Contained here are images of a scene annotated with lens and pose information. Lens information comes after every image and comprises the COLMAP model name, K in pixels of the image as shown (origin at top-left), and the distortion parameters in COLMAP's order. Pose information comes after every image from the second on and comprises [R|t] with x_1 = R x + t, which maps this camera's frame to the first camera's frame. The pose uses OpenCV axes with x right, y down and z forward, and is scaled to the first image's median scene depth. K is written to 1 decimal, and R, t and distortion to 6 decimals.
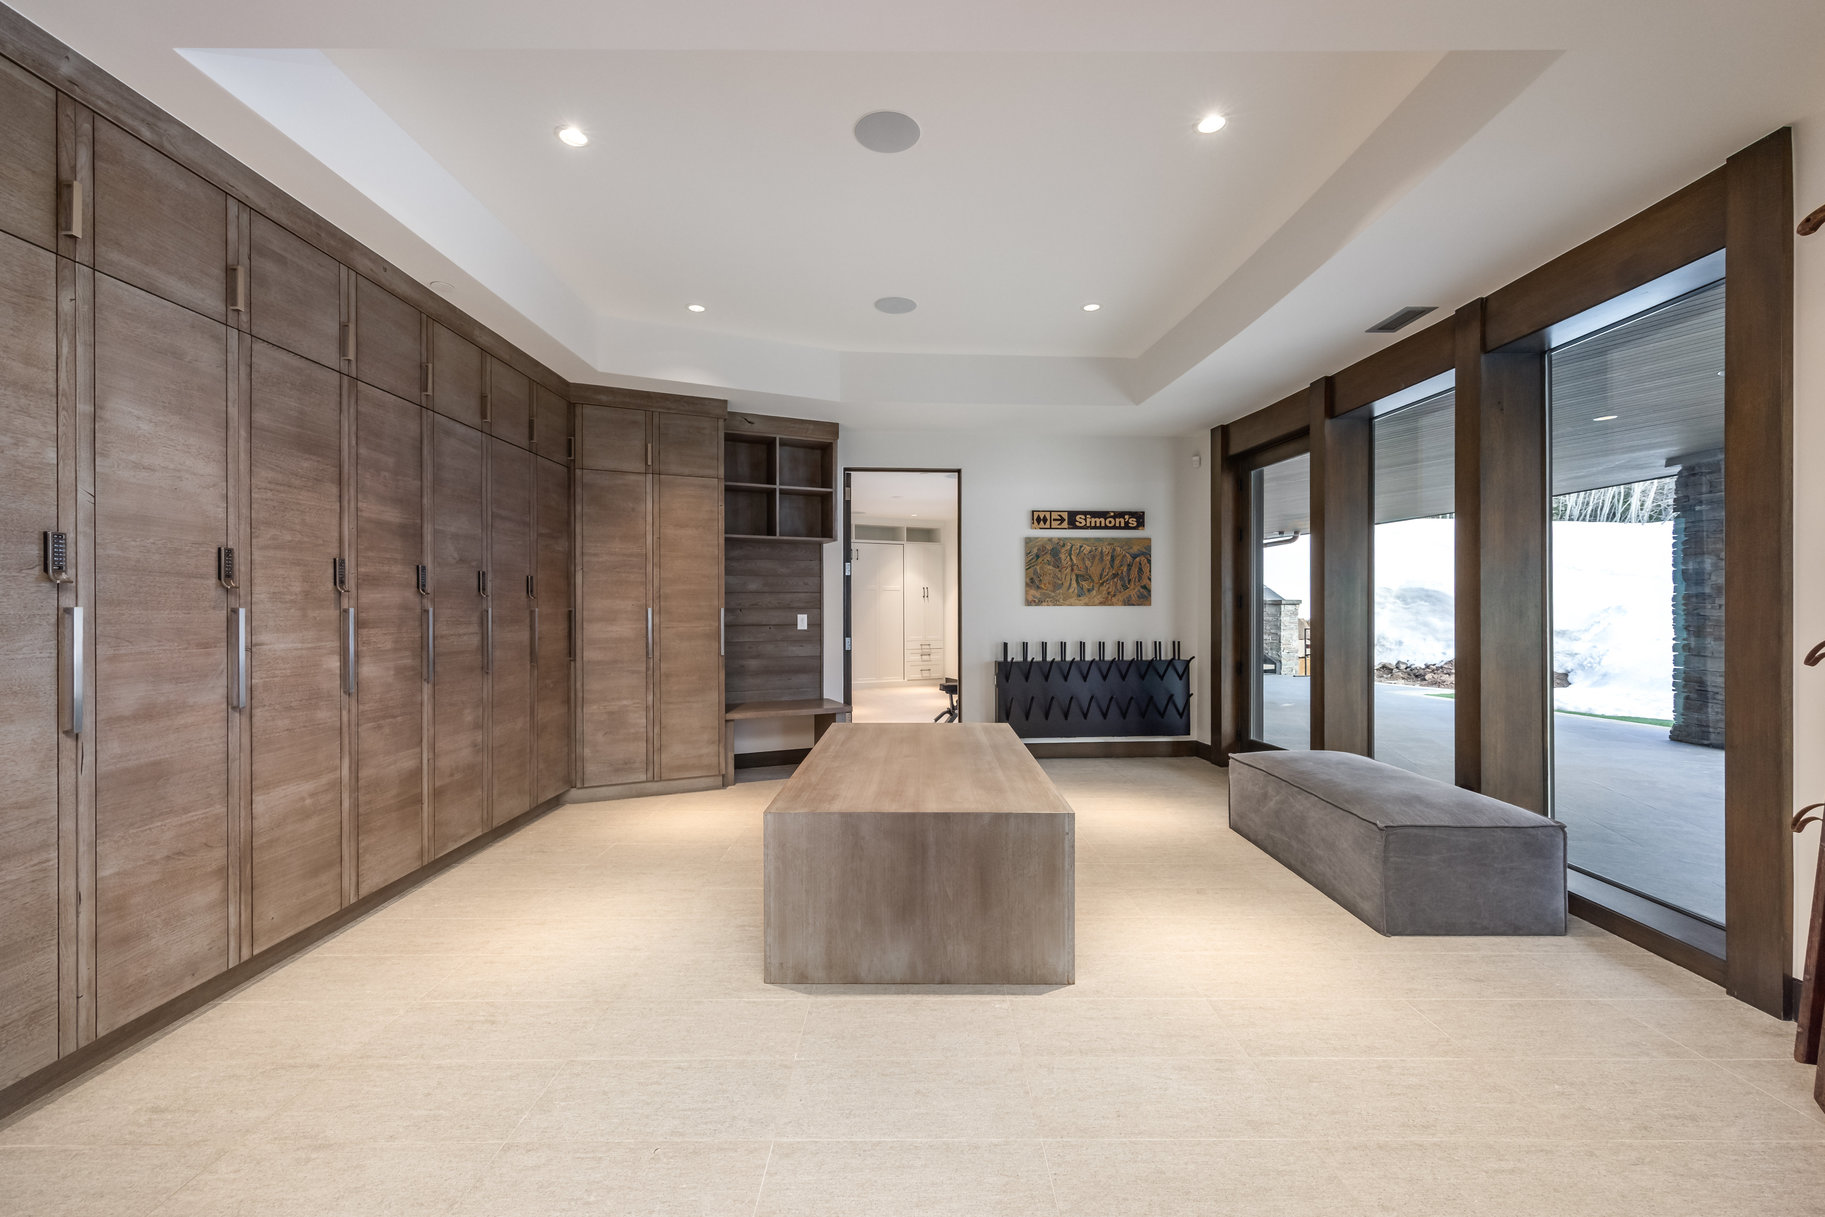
lens RADIAL K [[785.5, 0, 914.8], [0, 785.5, 609.5], [0, 0, 1]] dist [0.002972, 0.000534]
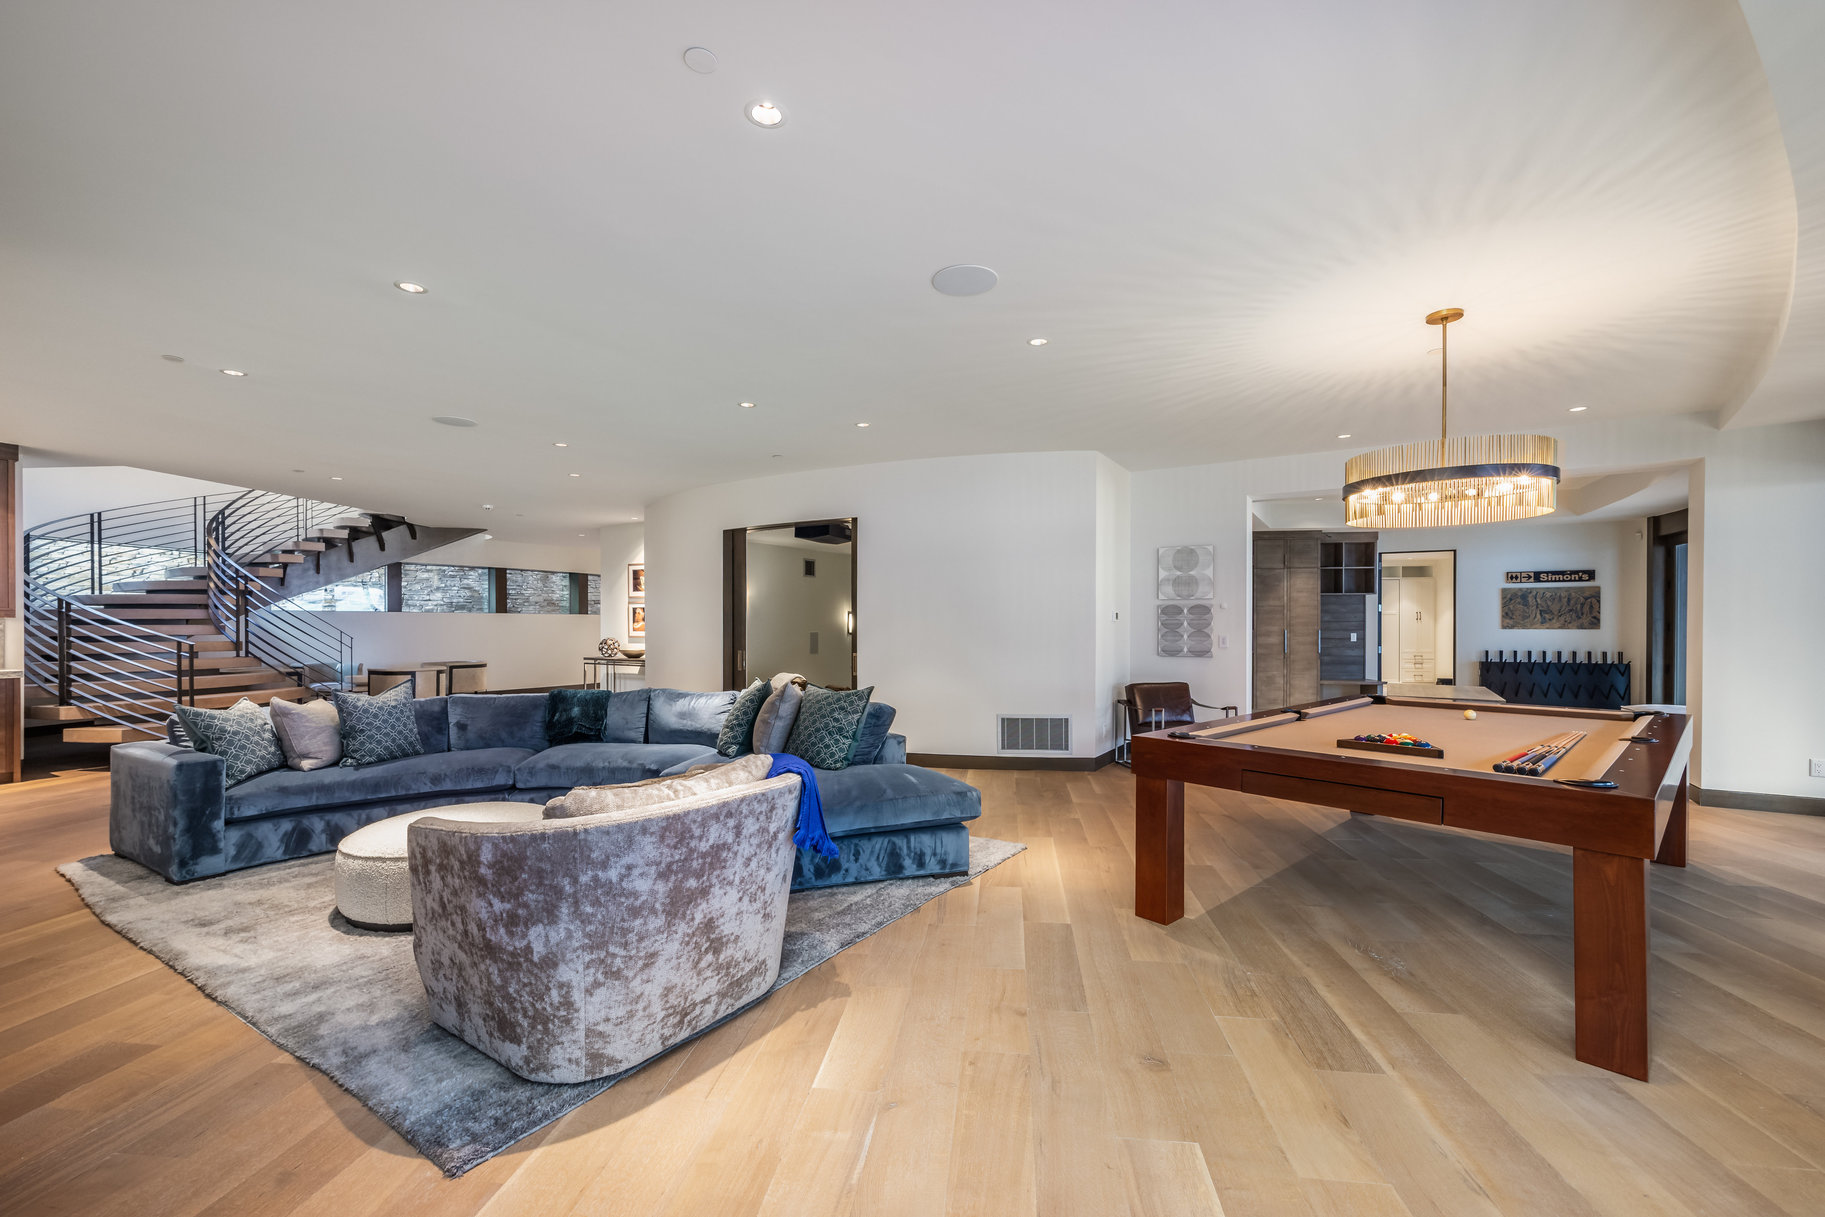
lens RADIAL K [[785.5, 0, 920.5], [0, 785.5, 632.4], [0, 0, 1]] dist [0.002972, 0.000534]
pose [[0.869785, 0.005389, -0.493402, -0.140917], [-0.002705, 0.999977, 0.006153, -0.005877], [0.493424, -0.004017, 0.869780, -1.381922]]
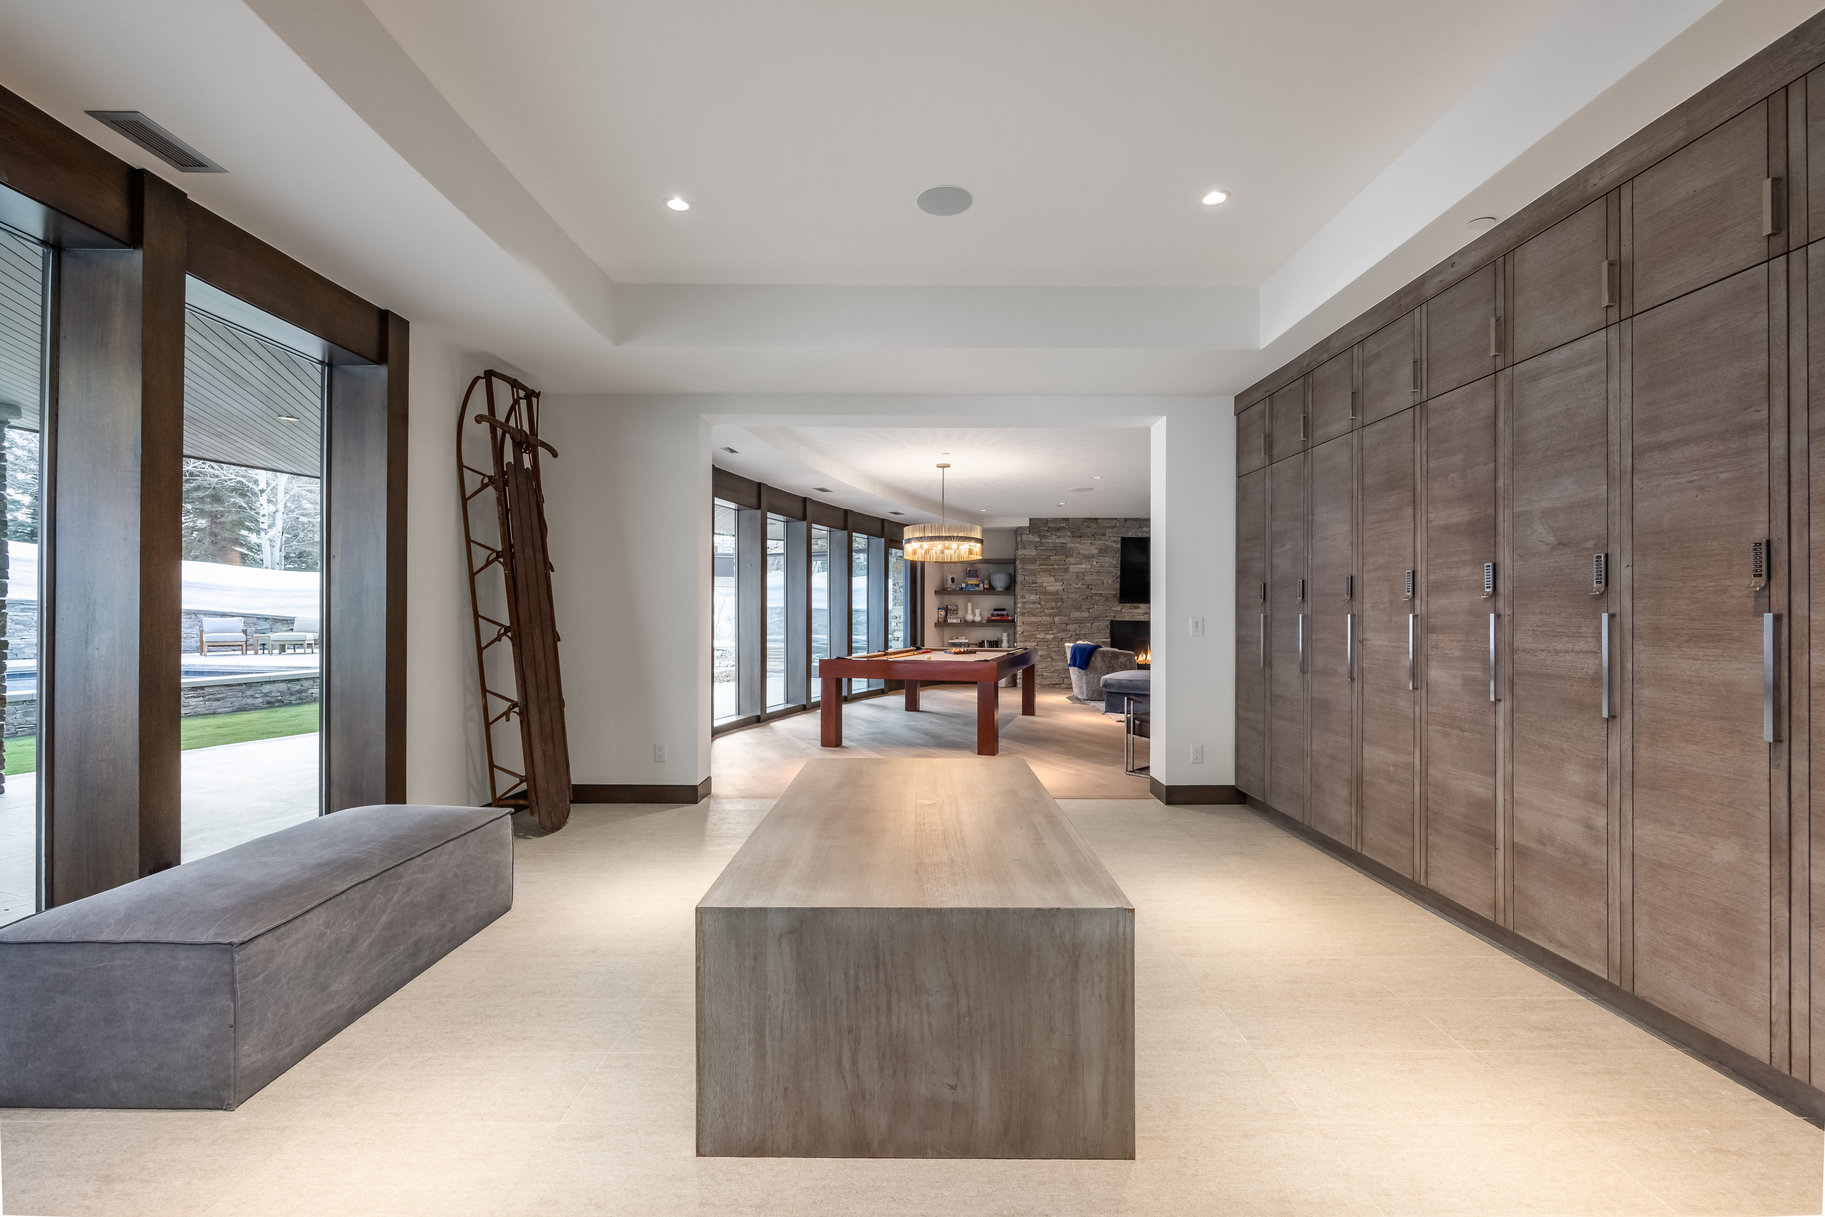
lens RADIAL K [[785.5, 0, 910.7], [0, 785.5, 612.9], [0, 0, 1]] dist [0.002972, 0.000534]
pose [[-0.999999, -0.000707, -0.001576, -0.002831], [-0.000701, 0.999993, -0.003686, 0.000865], [0.001579, -0.003685, -0.999992, 1.488225]]
